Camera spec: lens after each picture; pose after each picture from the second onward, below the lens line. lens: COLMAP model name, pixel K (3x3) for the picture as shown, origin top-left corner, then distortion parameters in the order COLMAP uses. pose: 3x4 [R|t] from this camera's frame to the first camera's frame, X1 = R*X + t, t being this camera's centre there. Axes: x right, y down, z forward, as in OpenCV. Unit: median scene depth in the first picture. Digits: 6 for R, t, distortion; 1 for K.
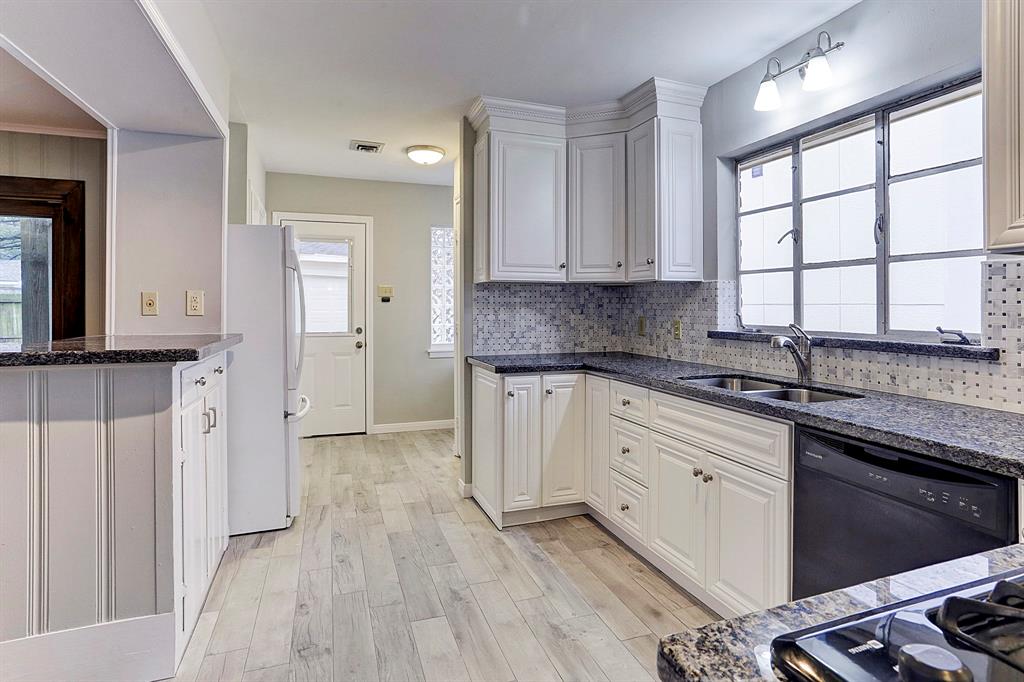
lens RADIAL K [[531.5, 0, 511.3], [0, 531.5, 313.3], [0, 0, 1]] dist [-0.025404, 0.002321]
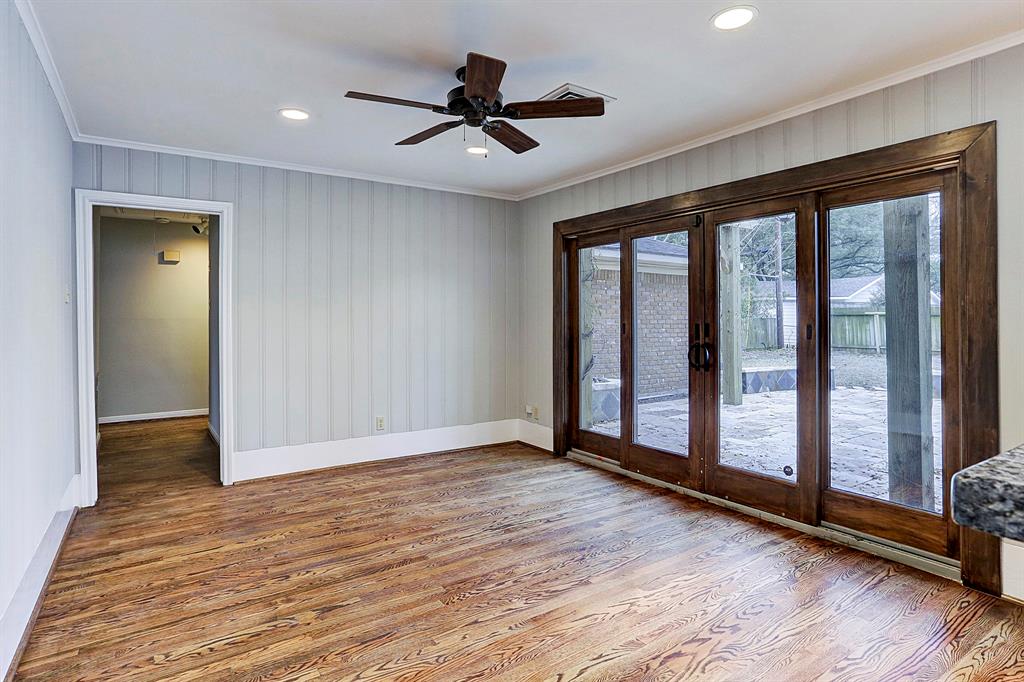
lens RADIAL K [[531.5, 0, 511.3], [0, 531.5, 313.3], [0, 0, 1]] dist [-0.025404, 0.002321]
pose [[0.257889, -0.013051, -0.966087, -0.524457], [-0.008485, 0.999840, -0.015772, -0.003046], [0.966137, 0.012265, 0.257736, 0.391557]]
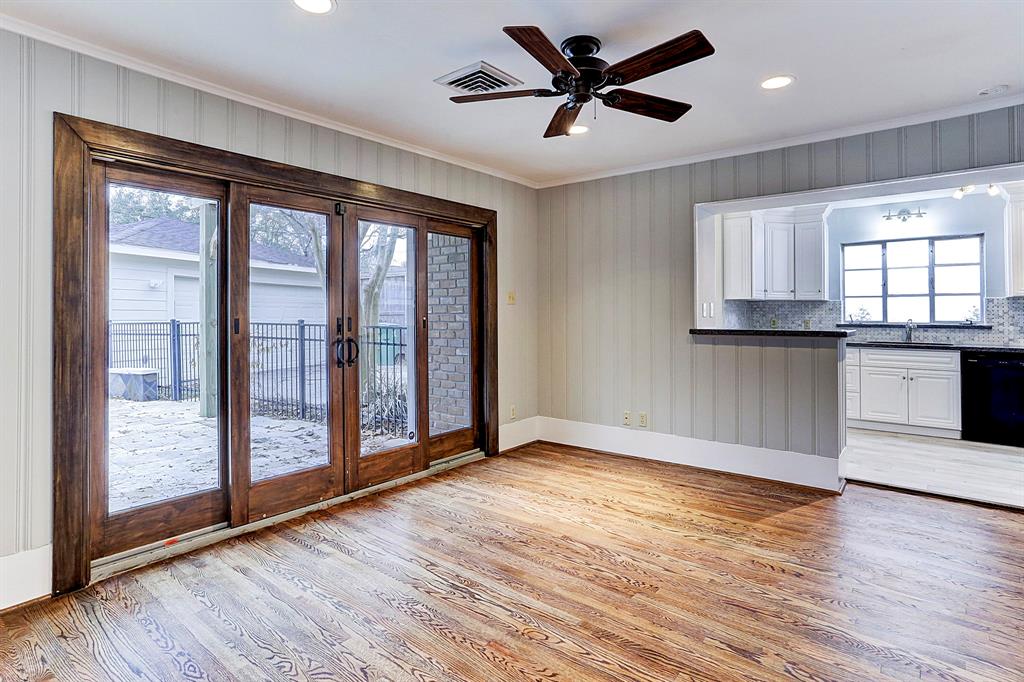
lens RADIAL K [[531.5, 0, 511.3], [0, 531.5, 313.3], [0, 0, 1]] dist [-0.025404, 0.002321]
pose [[0.851961, -0.000946, 0.523605, -2.070268], [0.008653, 0.999887, -0.012274, 0.004738], [-0.523535, 0.014987, 0.851873, -0.119155]]
